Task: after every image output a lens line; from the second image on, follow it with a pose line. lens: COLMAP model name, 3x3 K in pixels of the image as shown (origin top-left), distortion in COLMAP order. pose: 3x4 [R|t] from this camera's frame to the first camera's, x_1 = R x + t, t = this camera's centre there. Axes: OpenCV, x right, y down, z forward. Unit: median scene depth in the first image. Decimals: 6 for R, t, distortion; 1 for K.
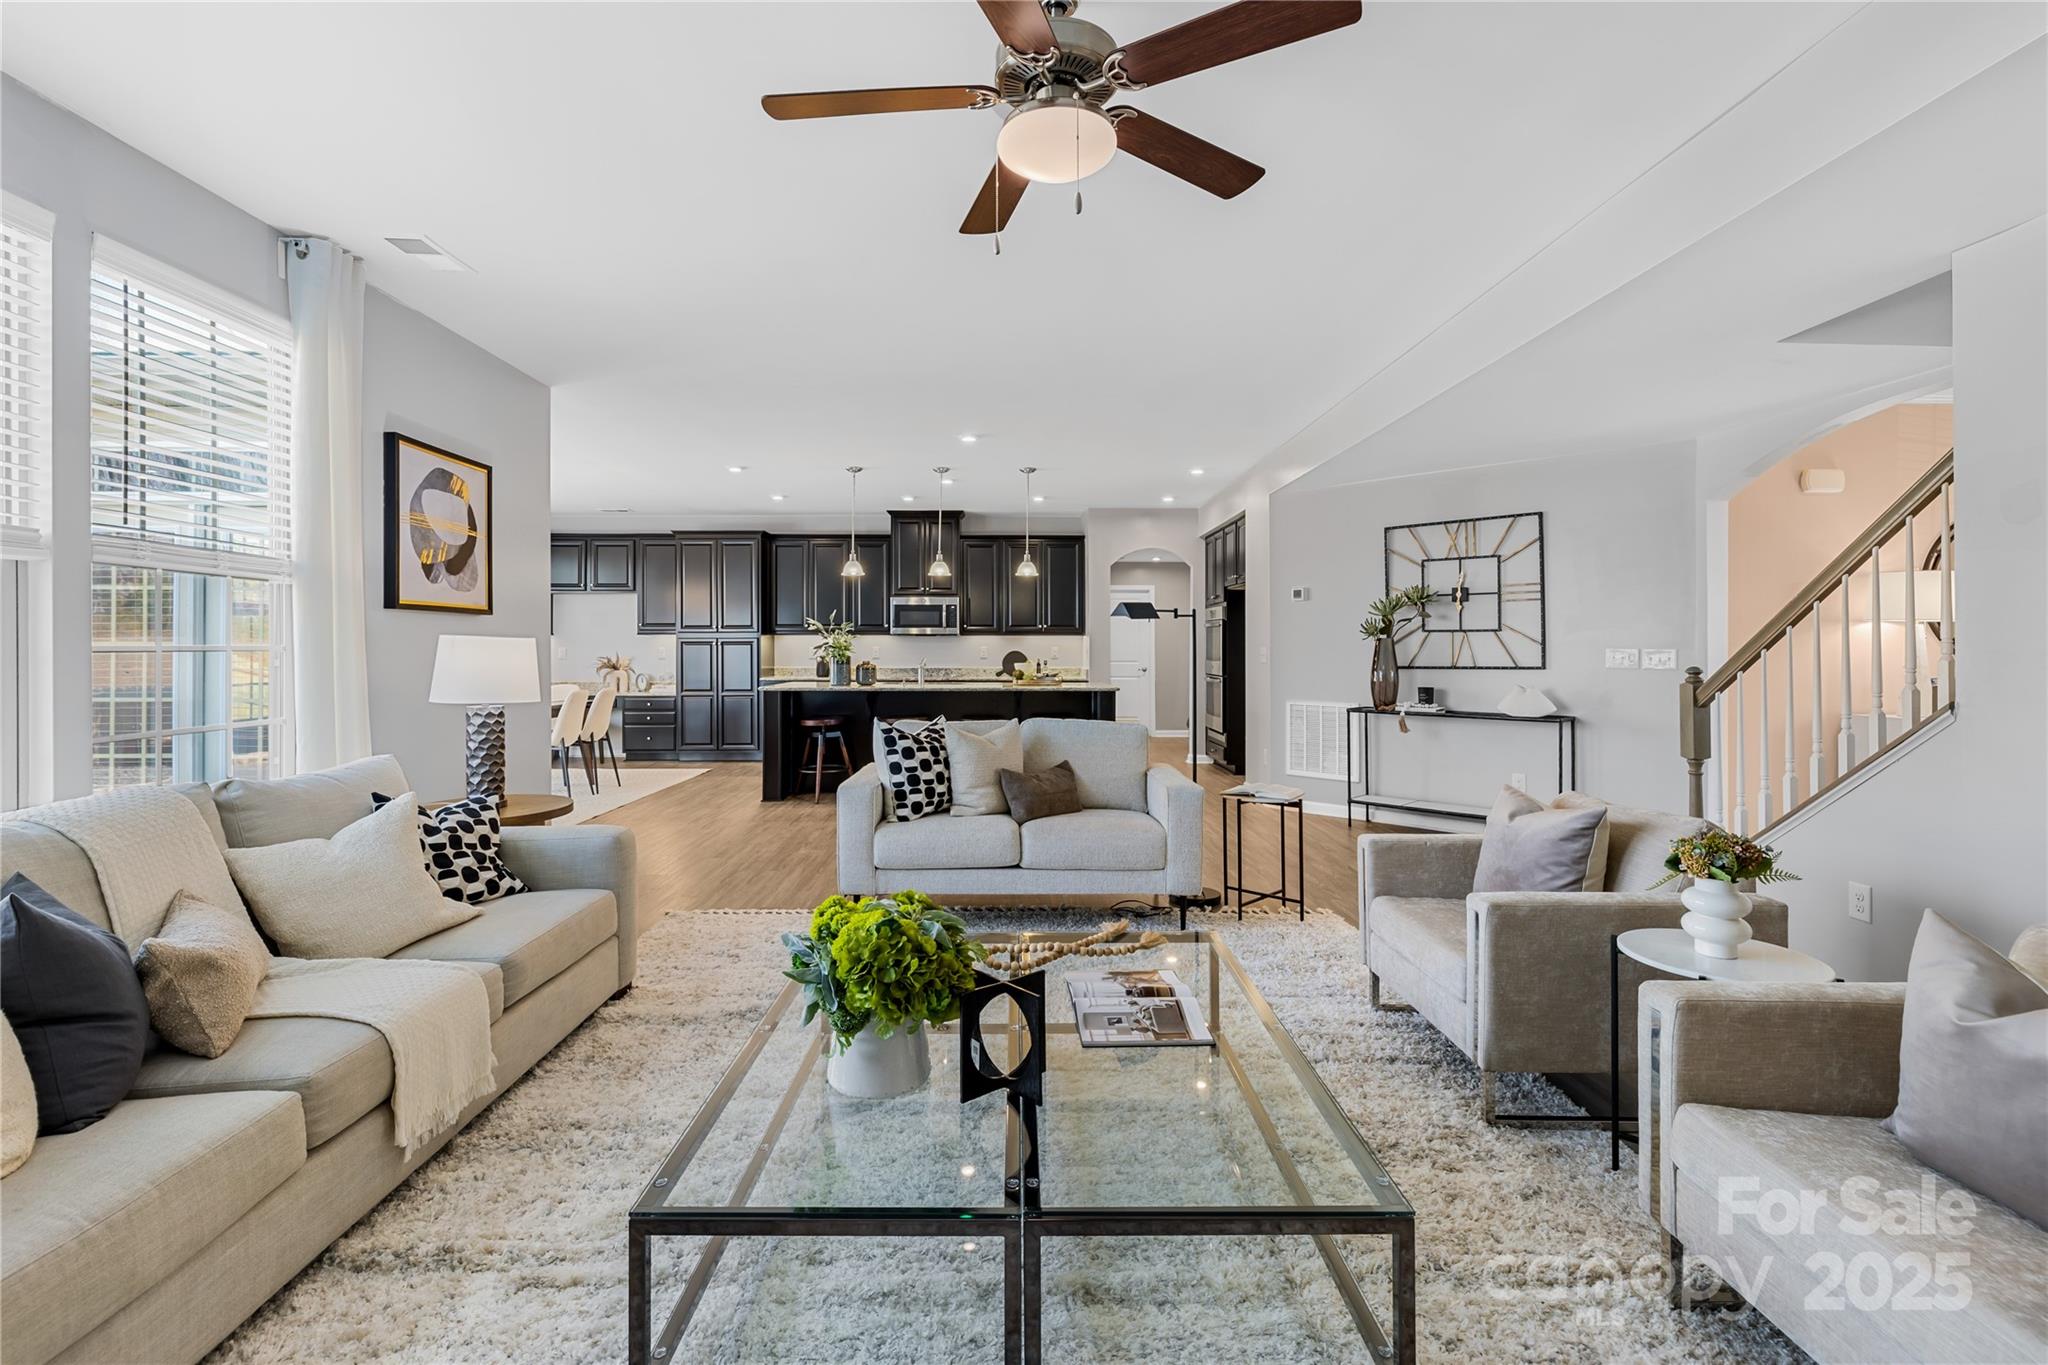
lens RADIAL K [[870.3, 0, 983.7], [0, 870.3, 636.7], [0, 0, 1]] dist [-0.001408, -0.000096]
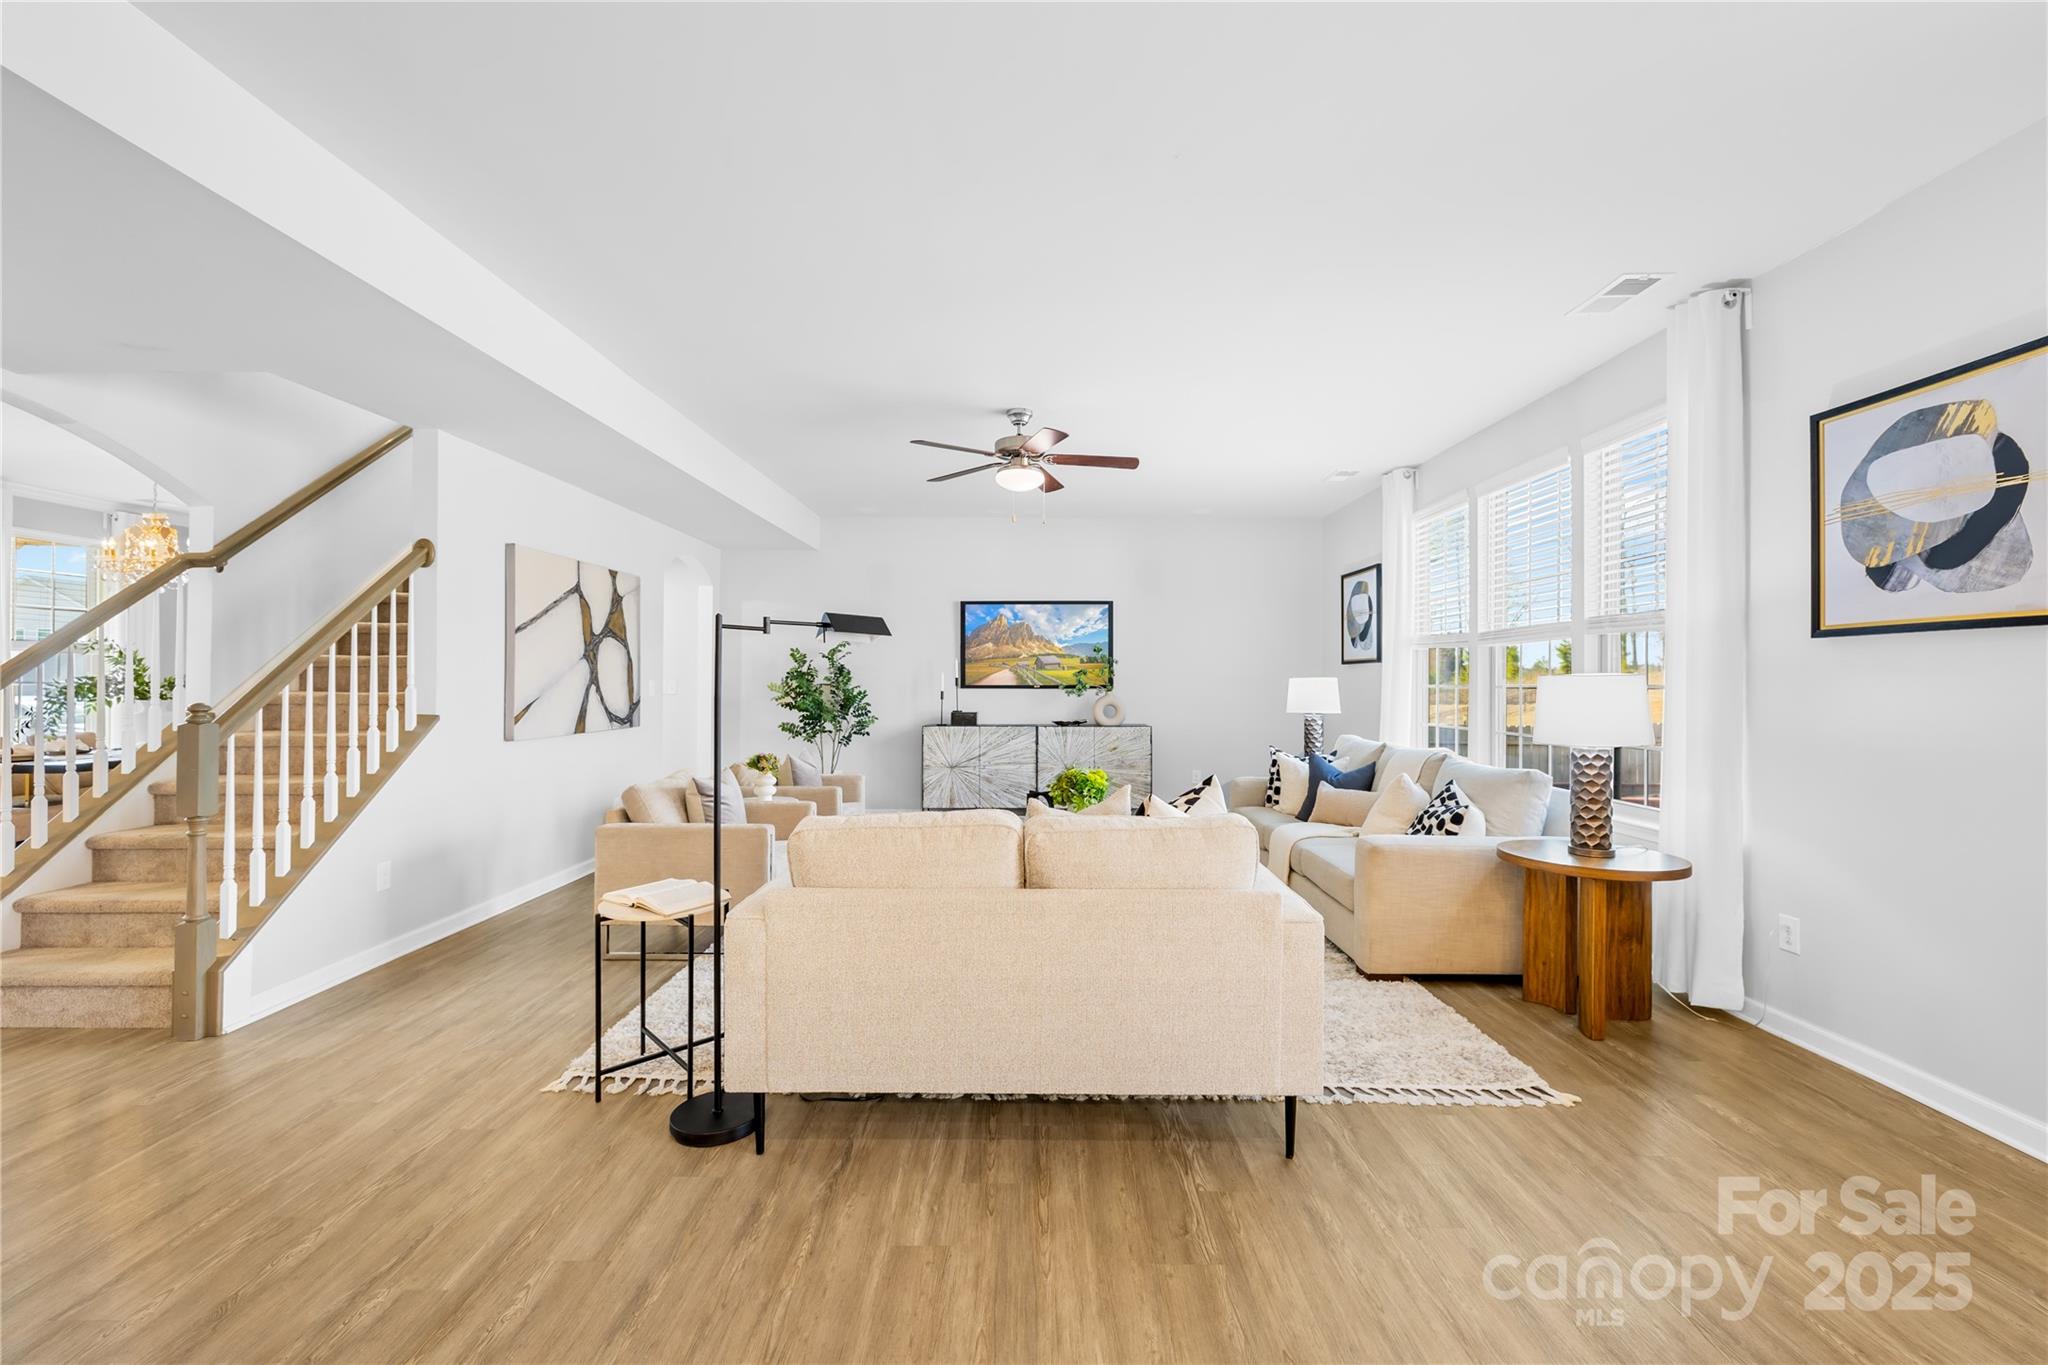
lens RADIAL K [[870.3, 0, 1027.4], [0, 870.3, 678.8], [0, 0, 1]] dist [-0.001408, -0.000096]
pose [[-0.999728, -0.006994, -0.022252, 0.021773], [-0.006659, 0.999864, -0.015084, 0.008429], [0.022355, -0.014932, -0.999639, 0.665278]]
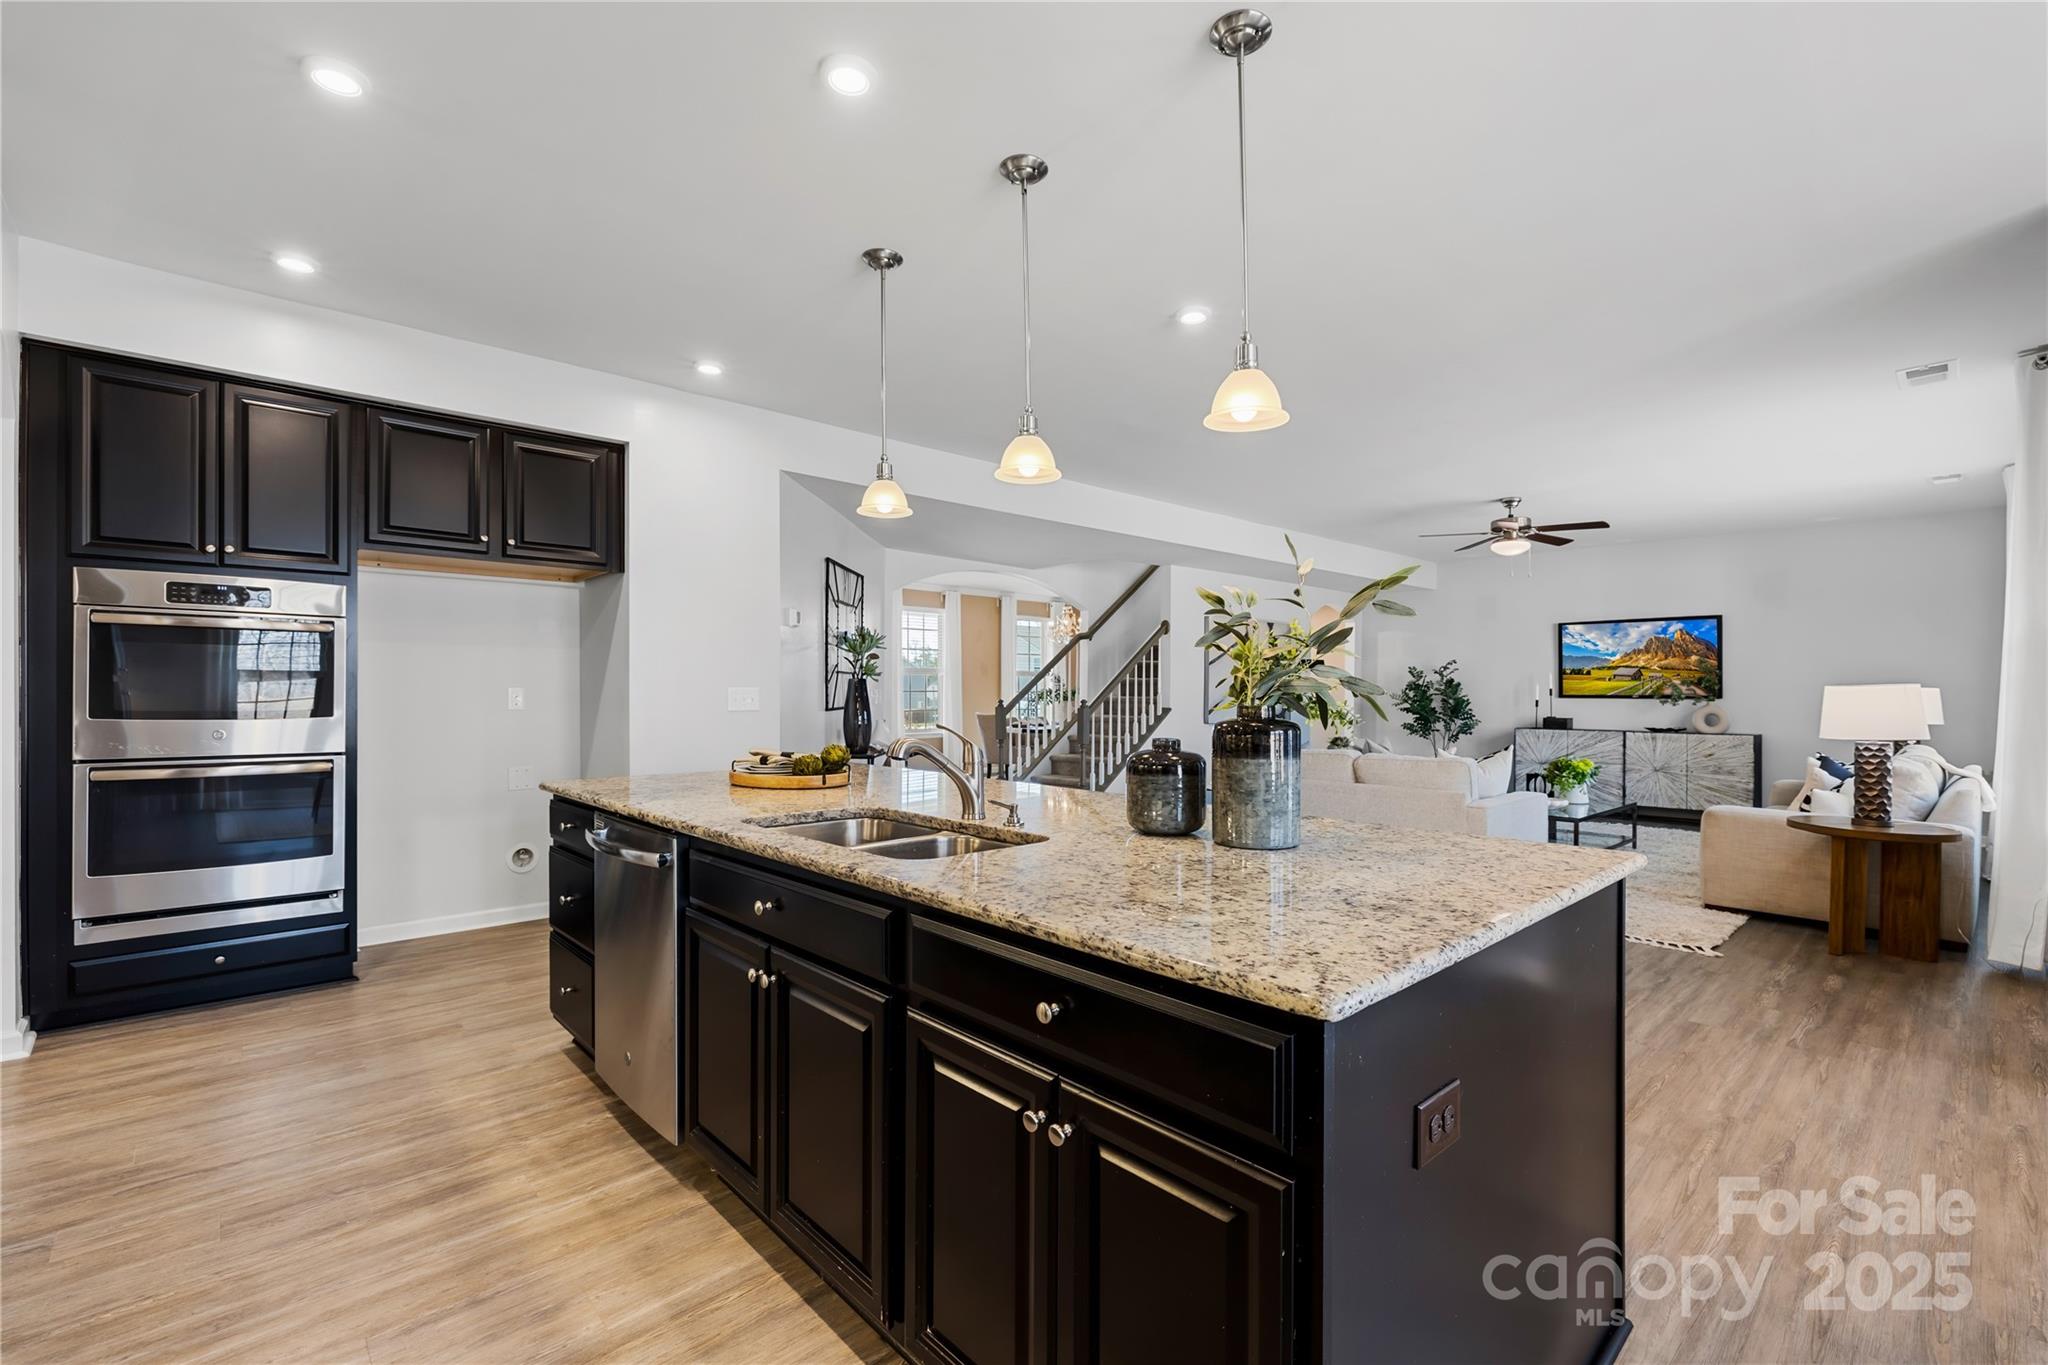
lens RADIAL K [[870.3, 0, 1020.6], [0, 870.3, 692.8], [0, 0, 1]] dist [-0.001408, -0.000096]
pose [[-0.687253, -0.007352, 0.726381, -0.226103], [-0.014392, 0.999890, -0.003497, 0.011907], [-0.726275, -0.012858, -0.687284, 0.934674]]
